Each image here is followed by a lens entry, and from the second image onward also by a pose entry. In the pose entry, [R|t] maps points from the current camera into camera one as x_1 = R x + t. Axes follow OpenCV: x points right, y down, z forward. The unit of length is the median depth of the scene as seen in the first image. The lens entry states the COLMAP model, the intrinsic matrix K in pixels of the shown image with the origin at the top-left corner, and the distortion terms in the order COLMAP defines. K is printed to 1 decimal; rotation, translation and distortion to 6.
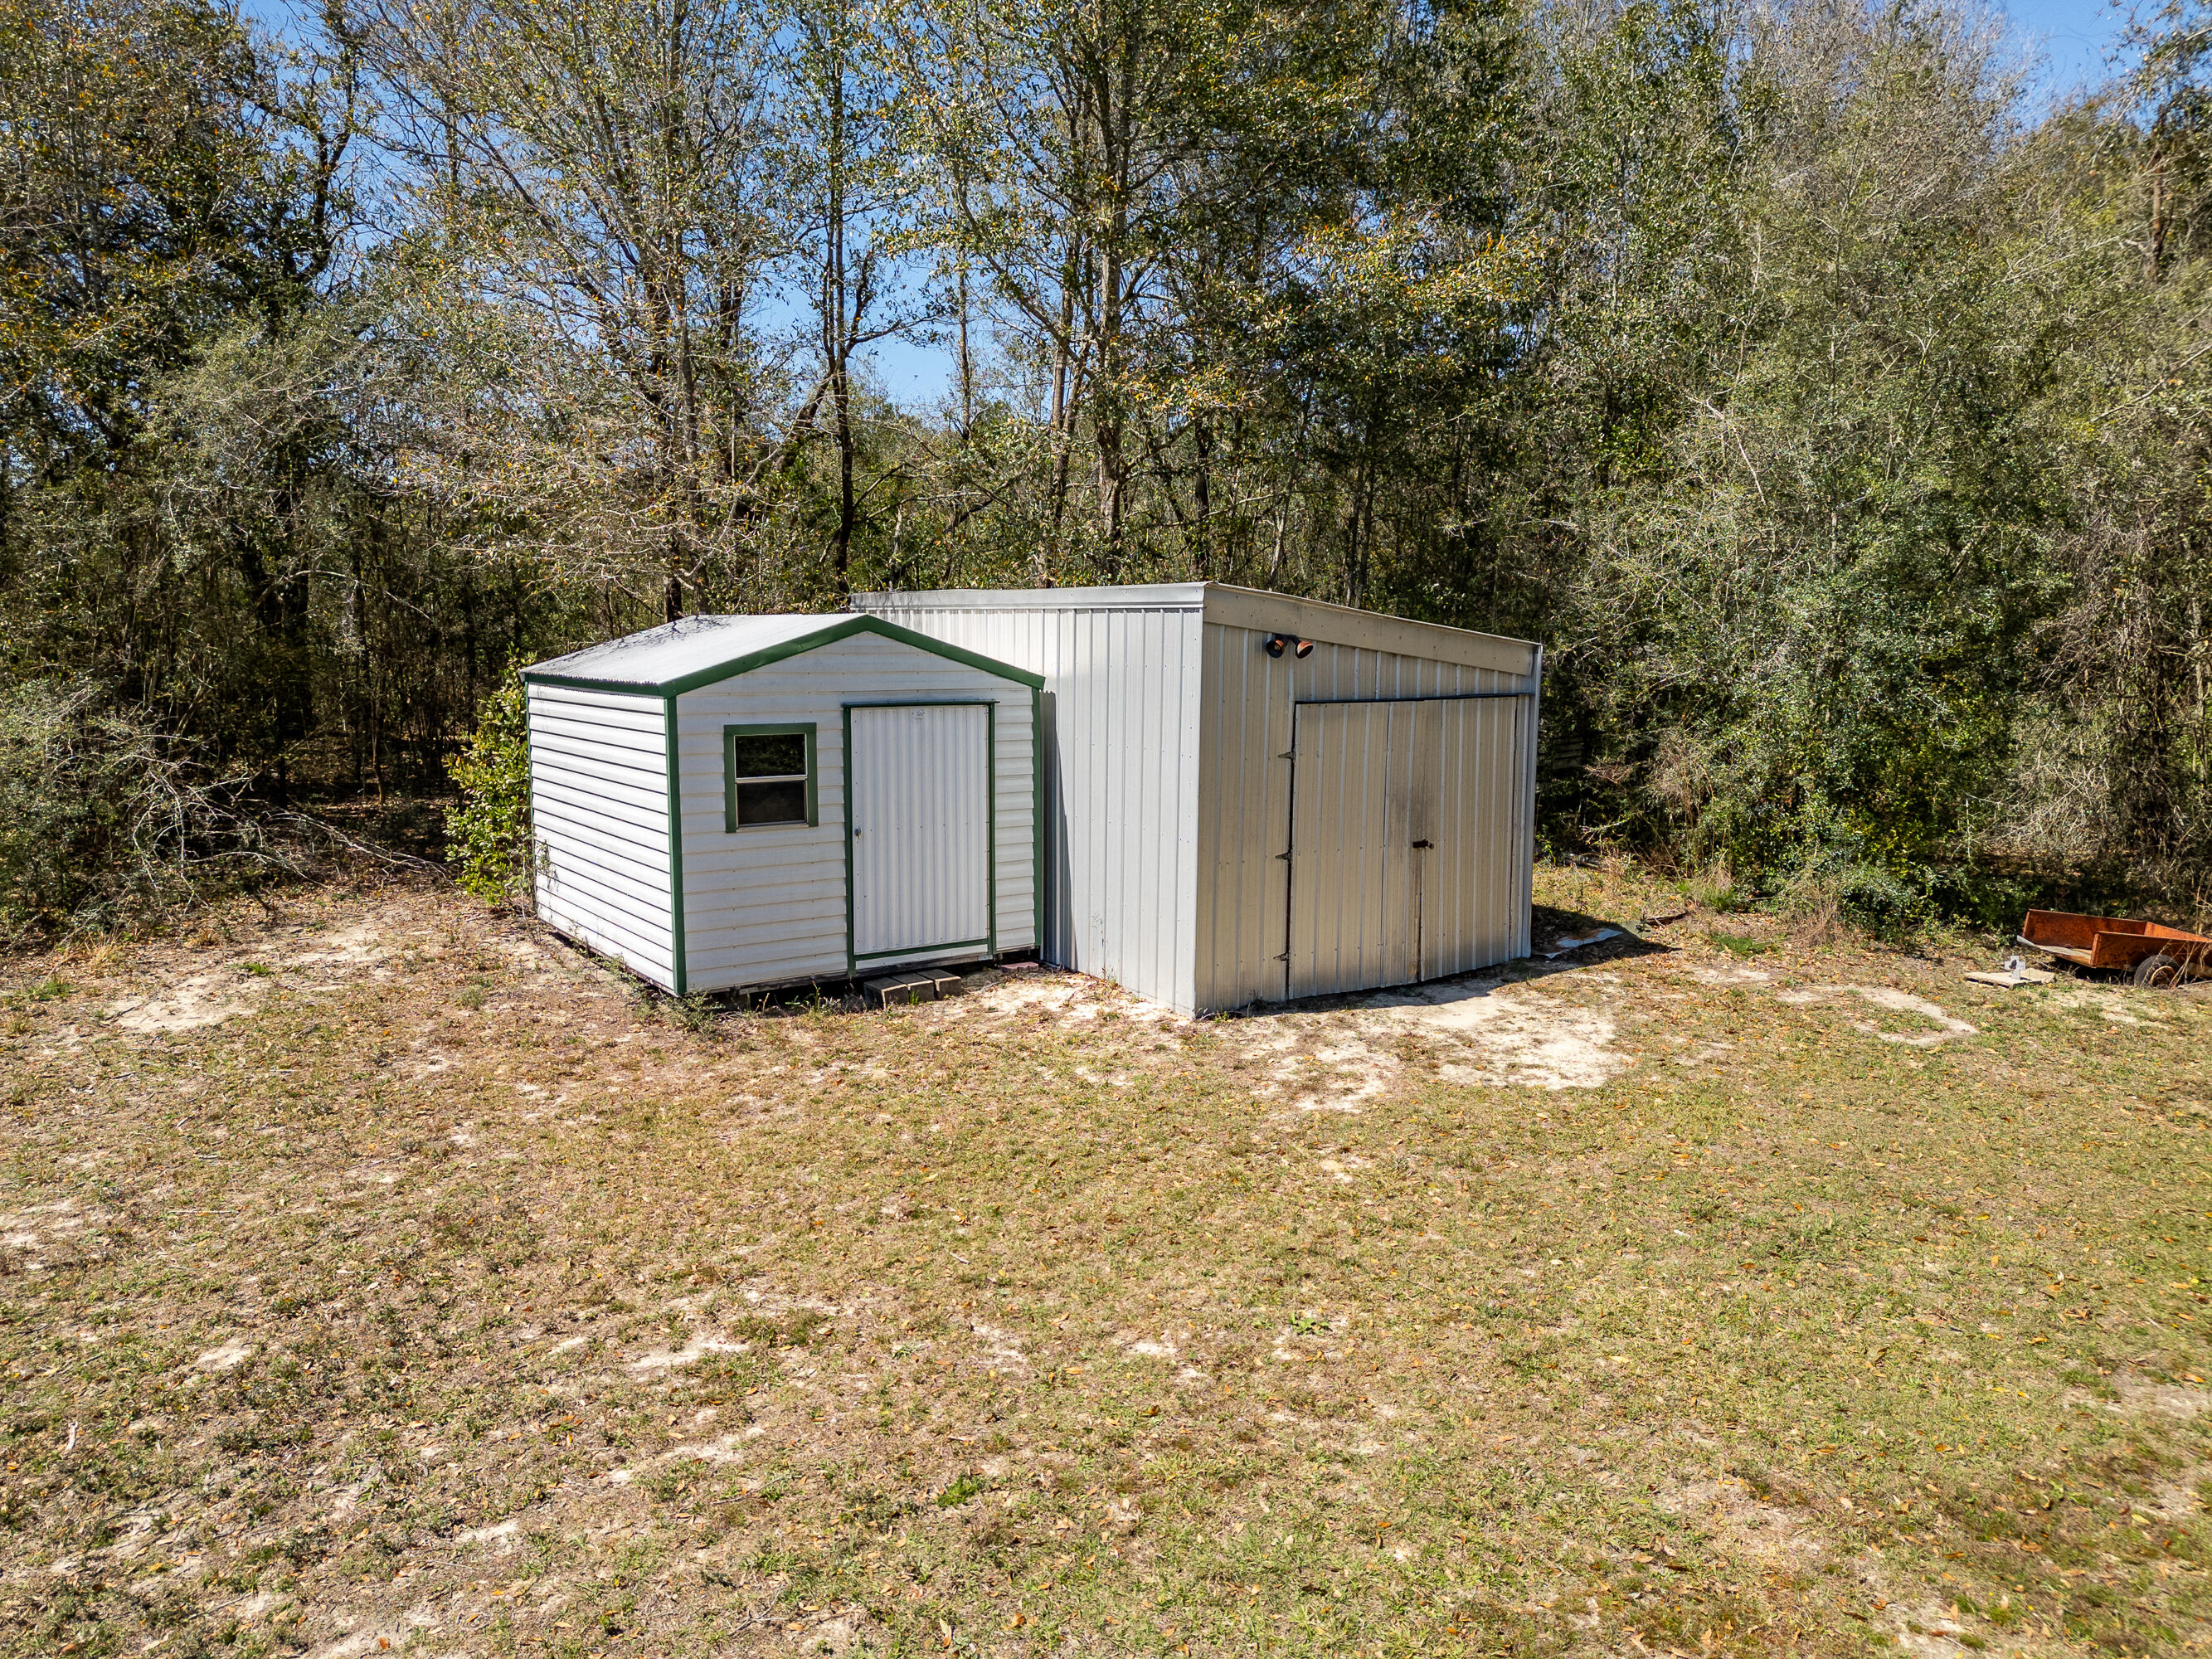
lens RADIAL K [[1560.4, 0, 1071.8], [0, 1560.4, 830.1], [0, 0, 1]] dist [0.003131, -0.037769]
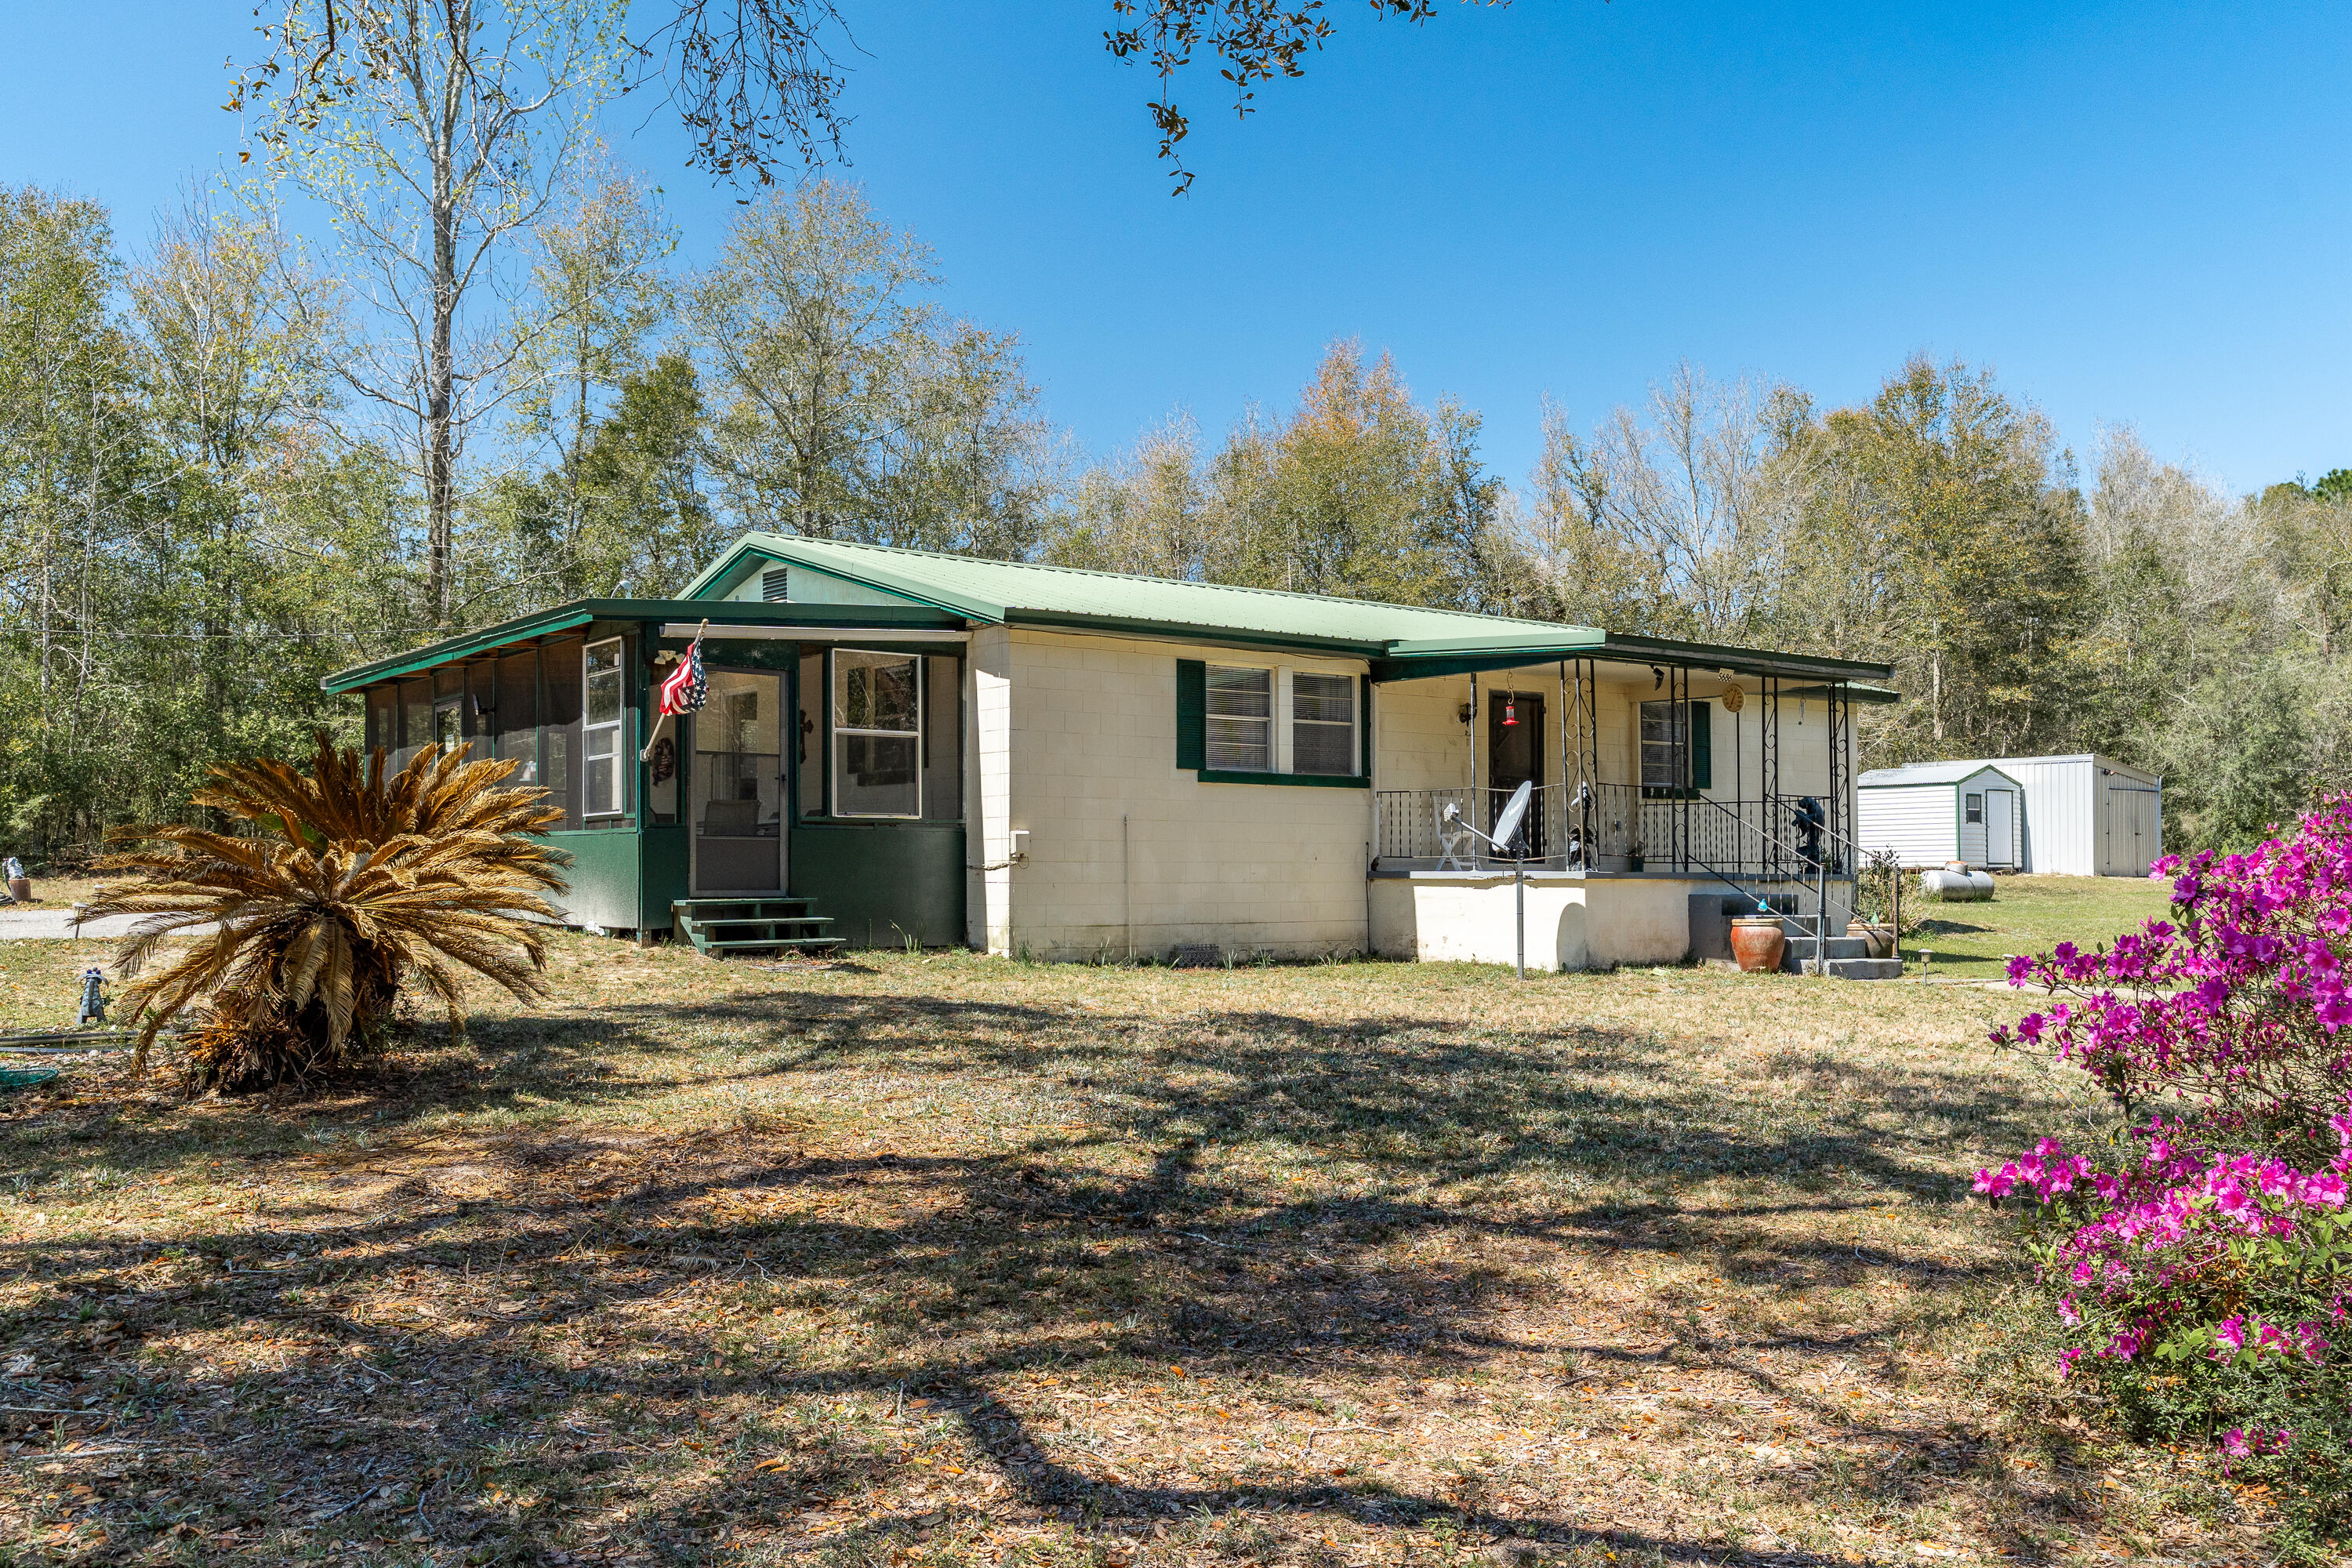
lens RADIAL K [[1896.1, 0, 1176.0], [0, 1896.1, 784.0], [0, 0, 1]] dist [-0.036363, 0.004935]
pose [[0.998997, 0.002304, 0.044726, -1.963196], [0.005777, 0.983704, -0.179703, 0.599915], [-0.044411, 0.179781, 0.982704, -2.812526]]
